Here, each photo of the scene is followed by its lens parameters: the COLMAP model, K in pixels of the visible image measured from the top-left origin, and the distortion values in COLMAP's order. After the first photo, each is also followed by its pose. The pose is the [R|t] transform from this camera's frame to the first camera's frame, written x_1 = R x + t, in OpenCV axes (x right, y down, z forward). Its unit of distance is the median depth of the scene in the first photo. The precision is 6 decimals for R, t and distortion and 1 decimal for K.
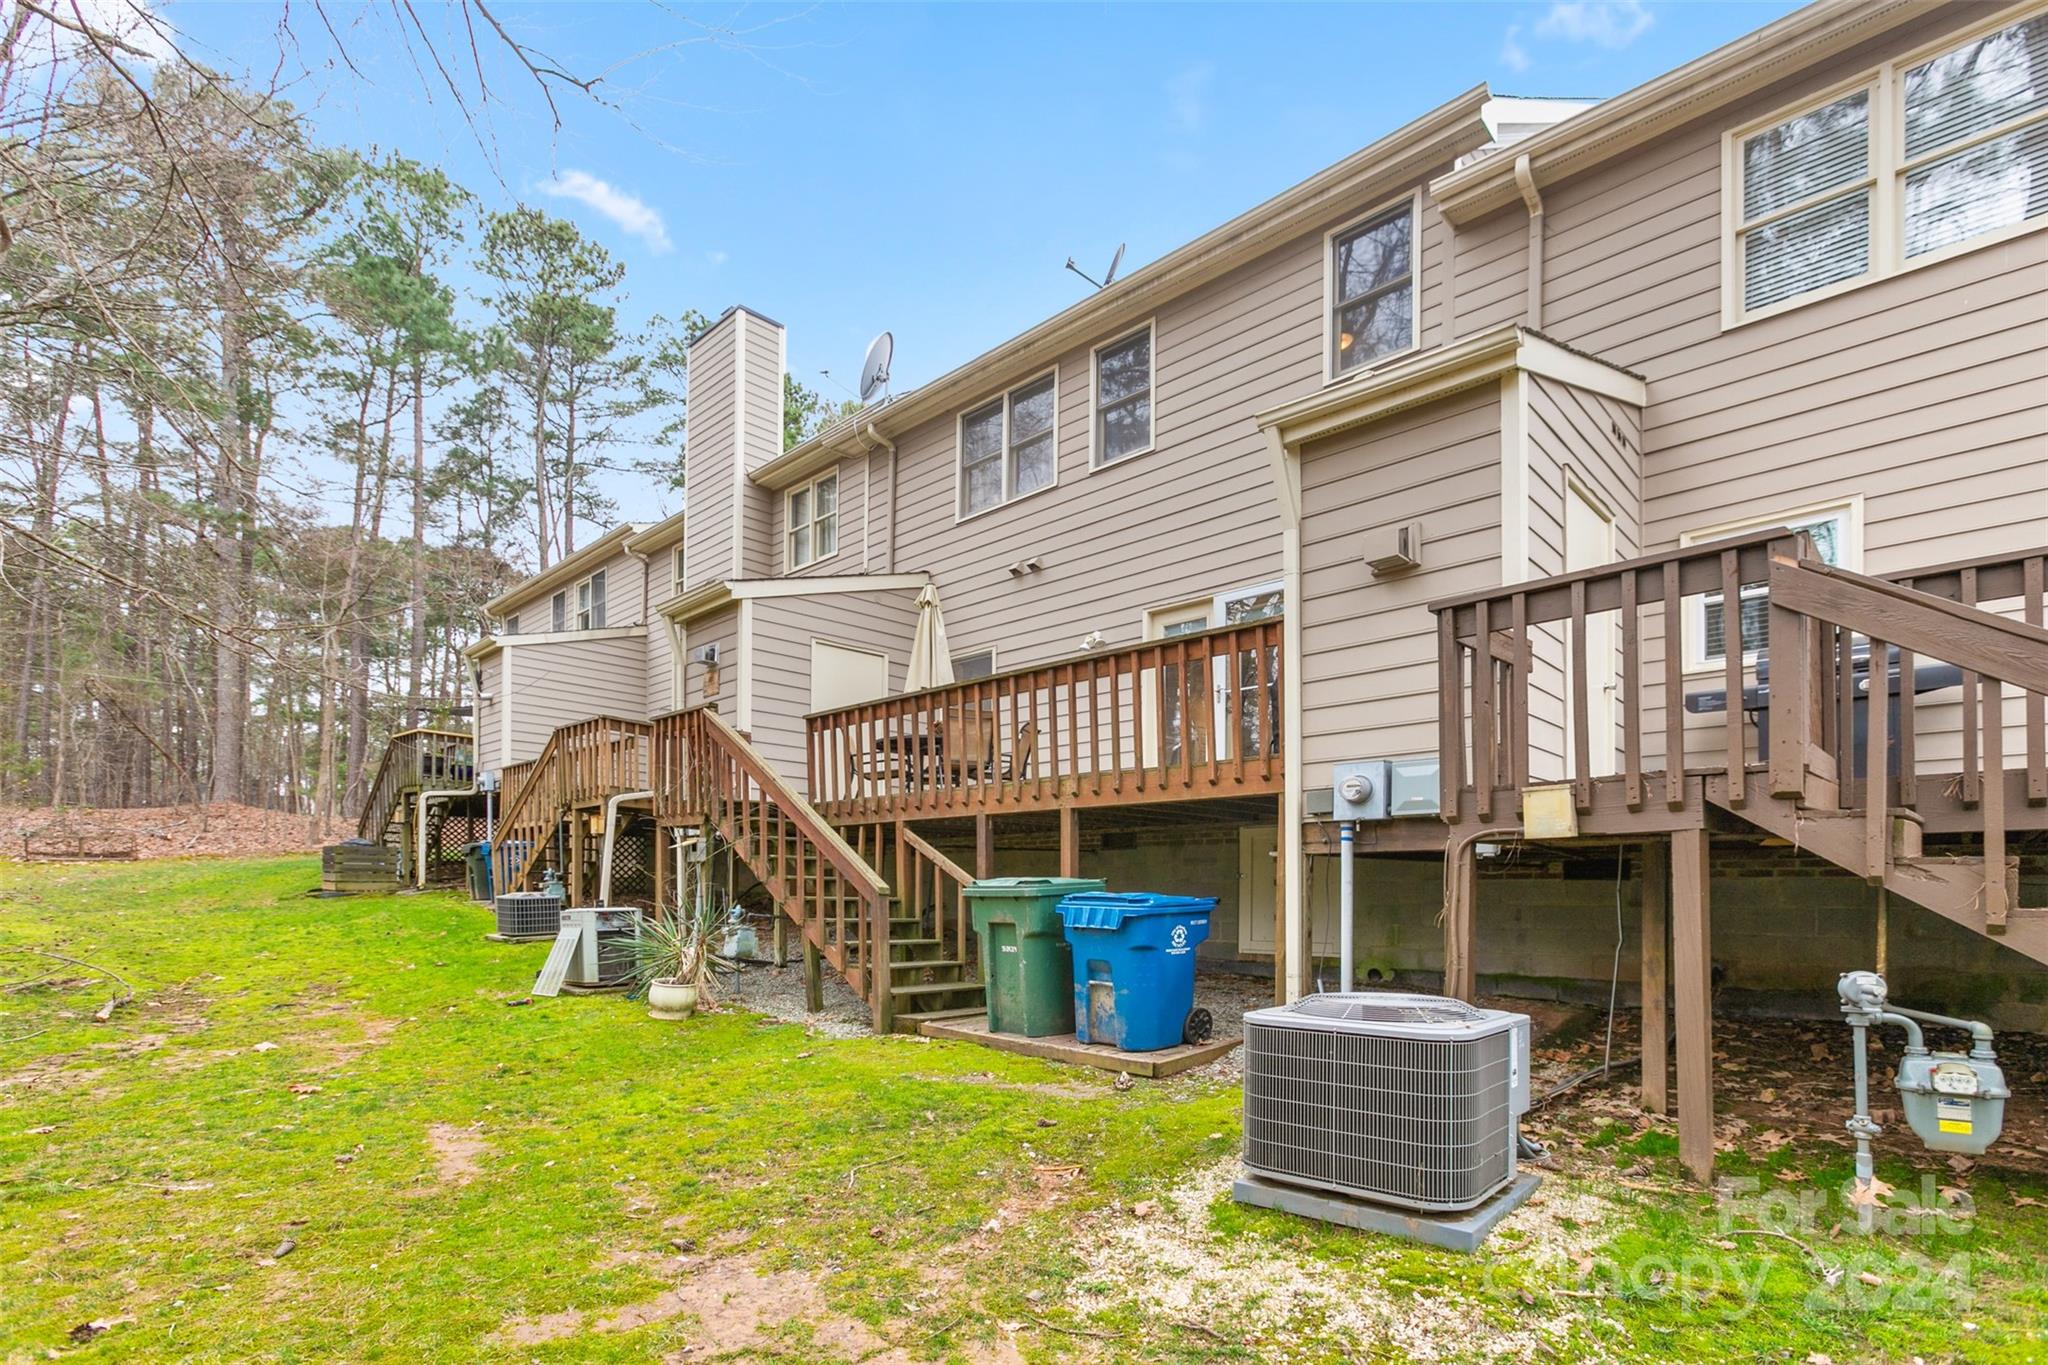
lens RADIAL K [[983.8, 0, 1024.0], [0, 983.8, 682.5], [0, 0, 1]] dist [-0.000520, -0.000009]
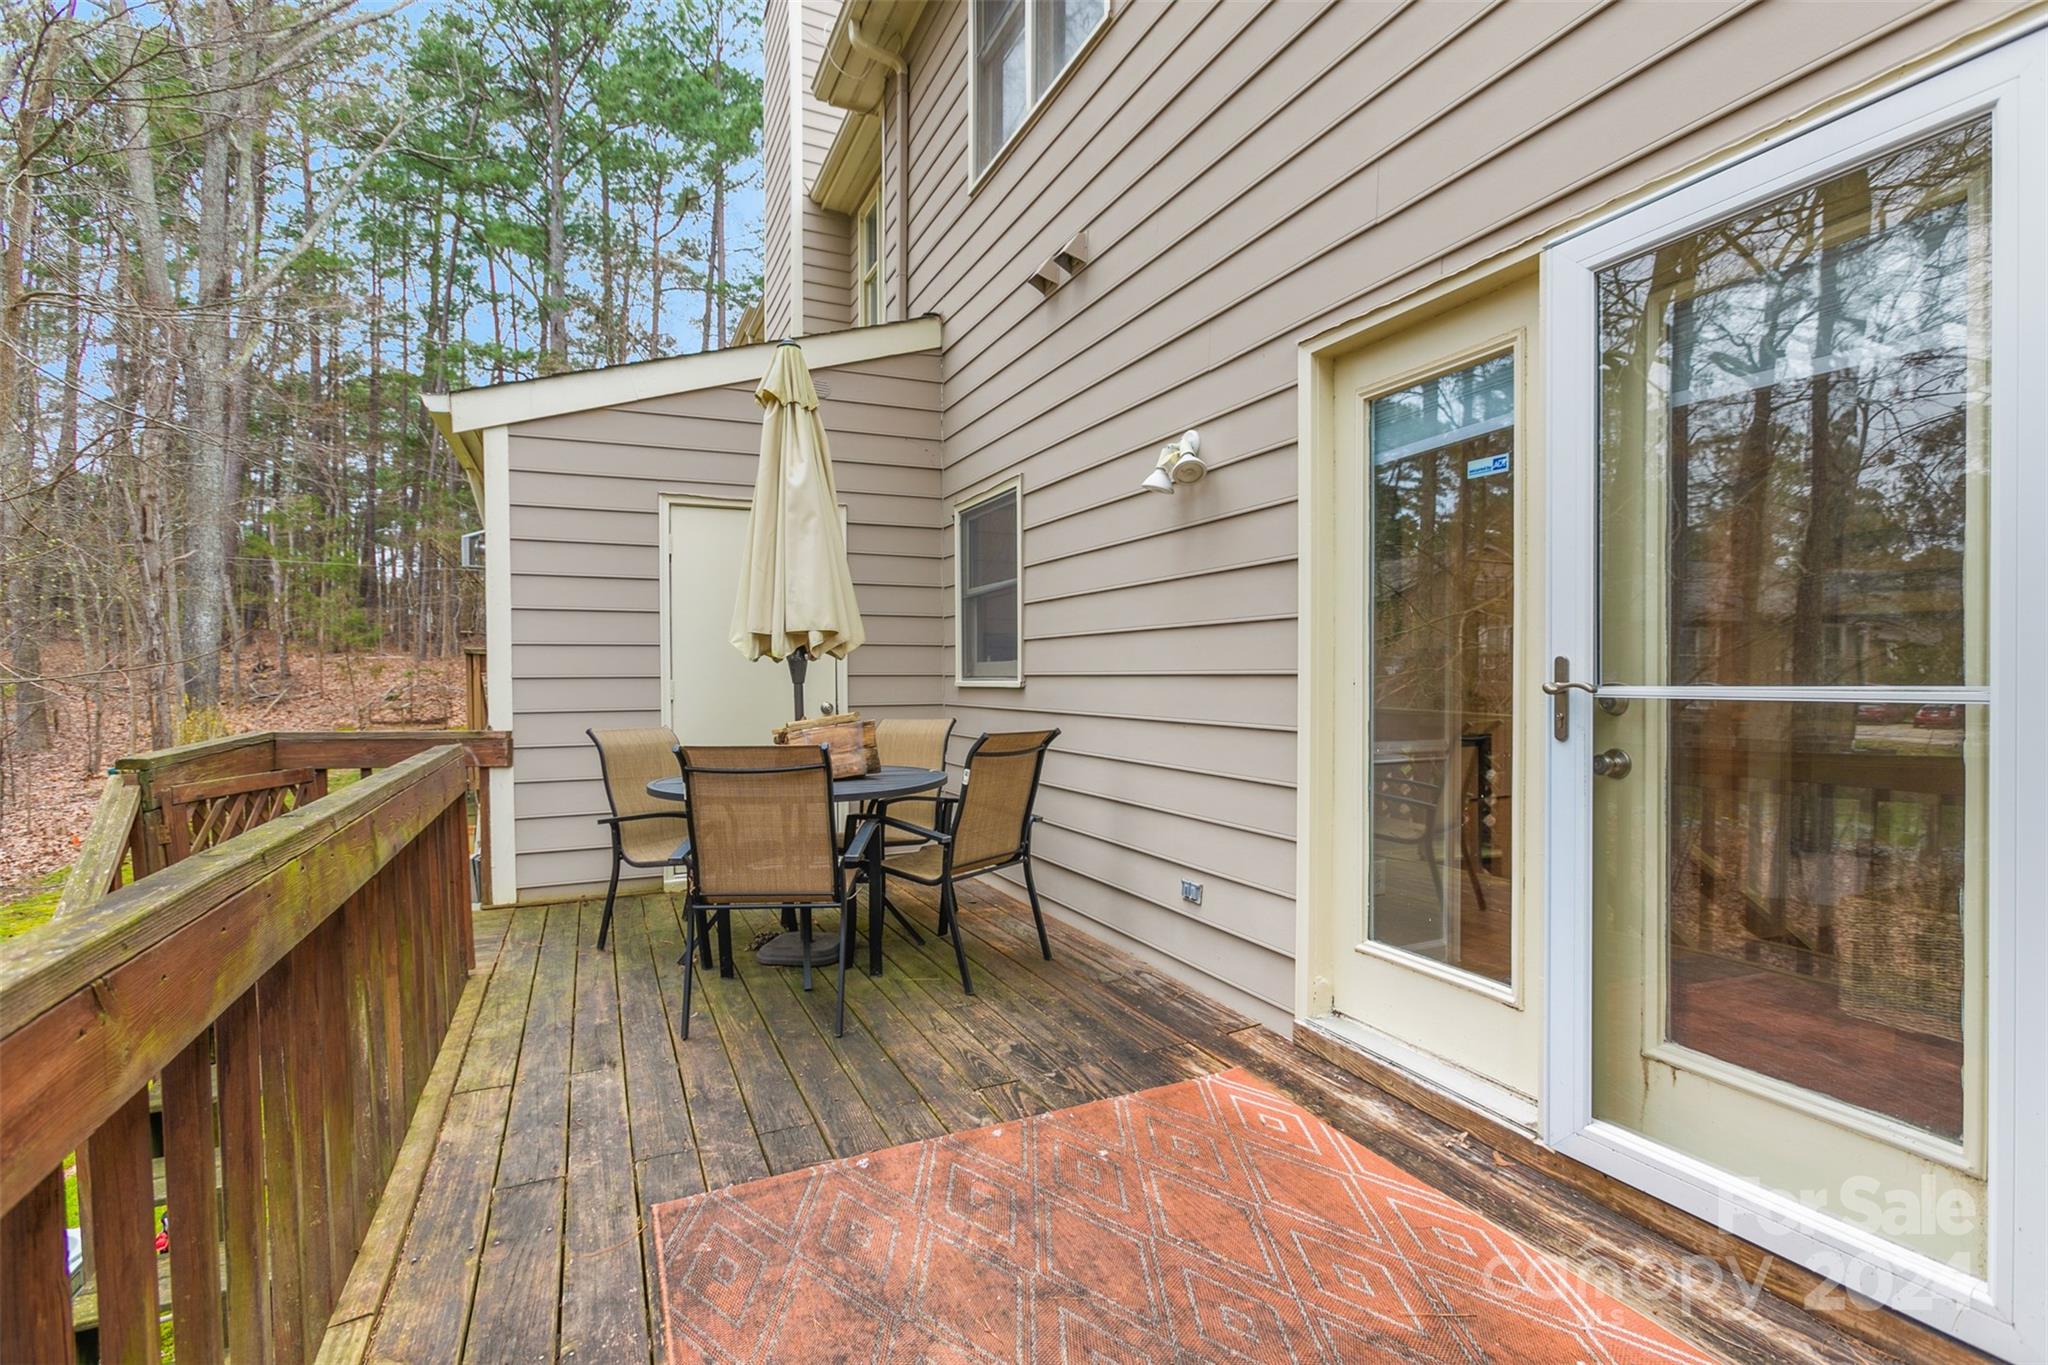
lens RADIAL K [[983.8, 0, 1024.0], [0, 983.8, 682.5], [0, 0, 1]] dist [-0.000520, -0.000009]
pose [[0.920626, -0.006218, -0.390395, 0.145680], [0.098179, 0.971433, 0.216053, -0.045003], [0.377899, -0.237233, 0.894937, 0.638356]]
